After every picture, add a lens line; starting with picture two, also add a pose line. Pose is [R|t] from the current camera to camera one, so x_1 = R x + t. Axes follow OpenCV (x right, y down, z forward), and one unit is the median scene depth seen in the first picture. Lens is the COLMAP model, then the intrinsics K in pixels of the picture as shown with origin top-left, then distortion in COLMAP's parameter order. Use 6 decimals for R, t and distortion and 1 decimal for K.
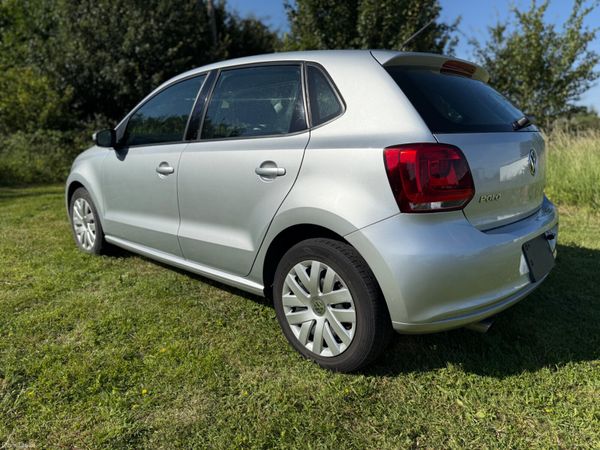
lens RADIAL K [[426.9, 0, 297.7], [0, 426.9, 221.4], [0, 0, 1]] dist [0.012836, -0.004390]
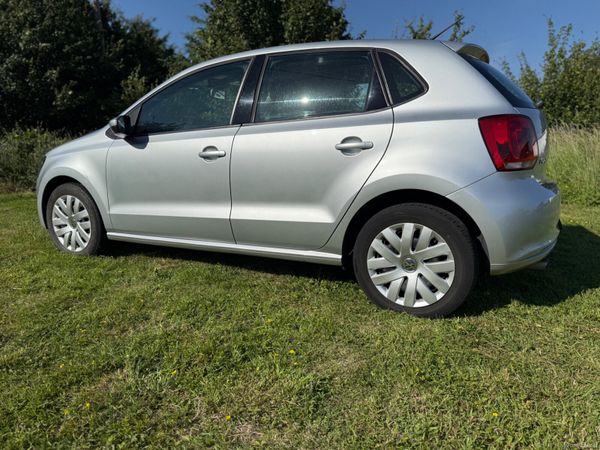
lens RADIAL K [[426.9, 0, 298.1], [0, 426.9, 223.3], [0, 0, 1]] dist [0.012836, -0.004390]
pose [[0.960102, -0.058851, 0.273387, -0.509455], [0.064046, 0.997896, -0.010110, 0.080952], [-0.272216, 0.027216, 0.961851, -0.006653]]
